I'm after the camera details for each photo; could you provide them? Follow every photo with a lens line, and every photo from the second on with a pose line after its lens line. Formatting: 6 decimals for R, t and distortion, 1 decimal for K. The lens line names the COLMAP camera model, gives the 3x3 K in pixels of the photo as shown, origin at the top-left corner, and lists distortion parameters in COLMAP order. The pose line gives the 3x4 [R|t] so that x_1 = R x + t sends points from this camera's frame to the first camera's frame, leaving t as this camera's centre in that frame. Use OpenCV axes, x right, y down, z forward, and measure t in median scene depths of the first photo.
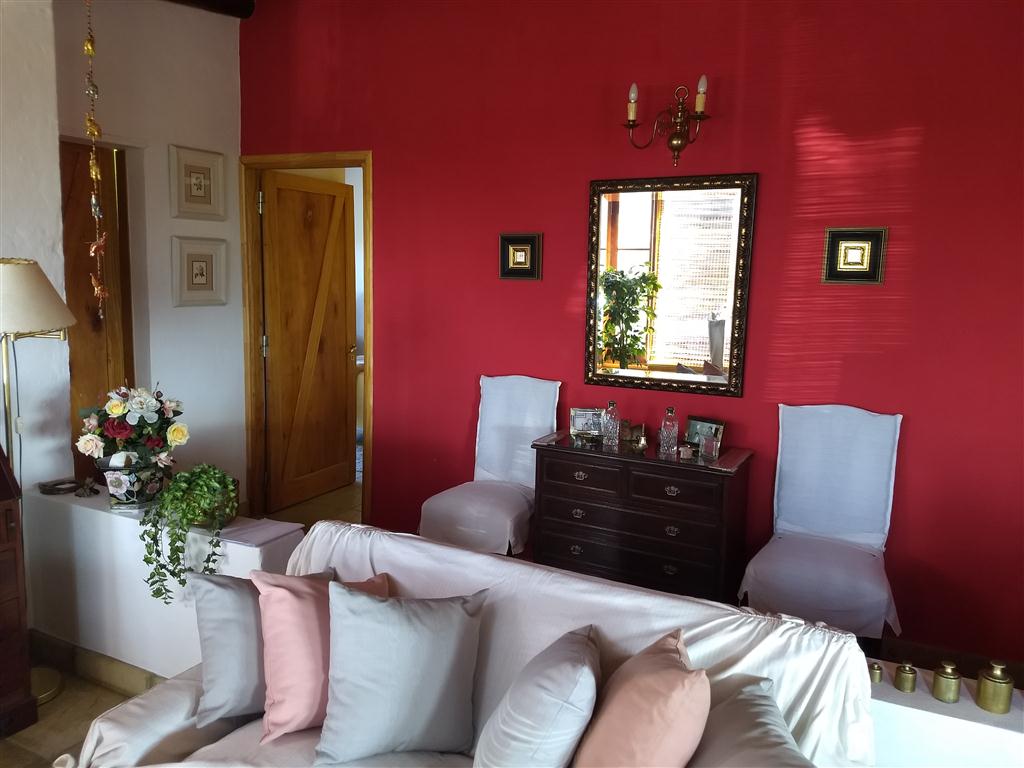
lens RADIAL K [[780.2, 0, 513.8], [0, 780.2, 380.6], [0, 0, 1]] dist [0.266262, -0.497456]
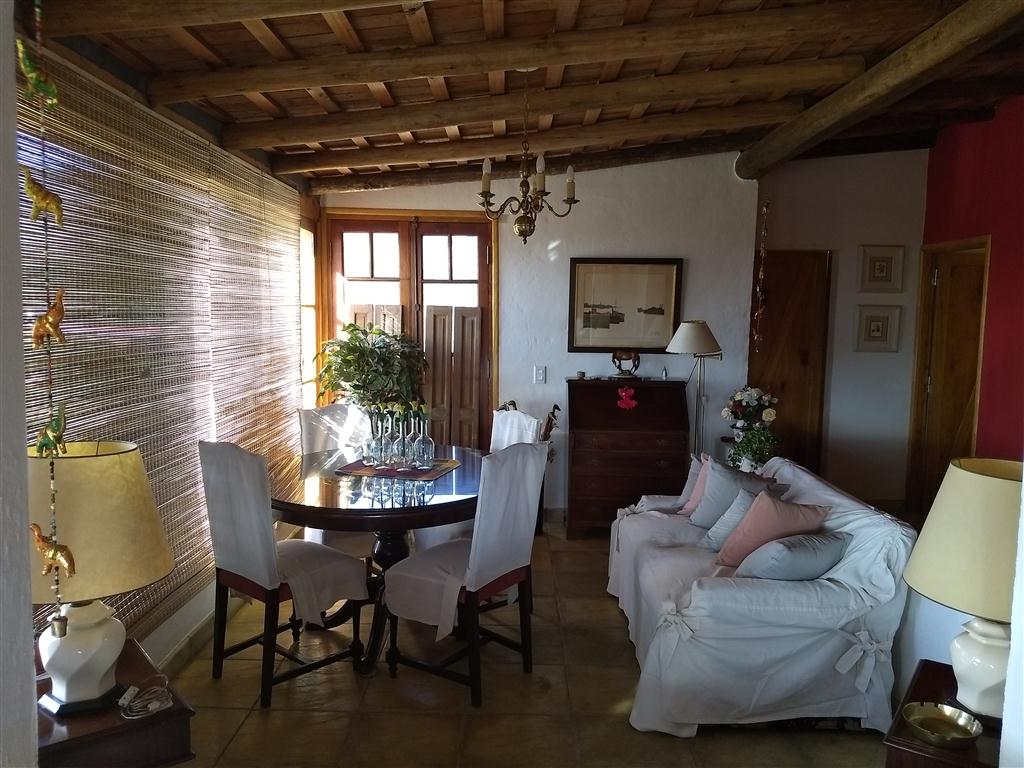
lens RADIAL K [[780.2, 0, 513.8], [0, 780.2, 380.6], [0, 0, 1]] dist [0.266262, -0.497456]
pose [[0.463524, 0.059786, -0.884065, 0.600101], [-0.128871, 0.991661, -0.000506, 0.042752], [0.876663, 0.114165, 0.467363, -0.239564]]
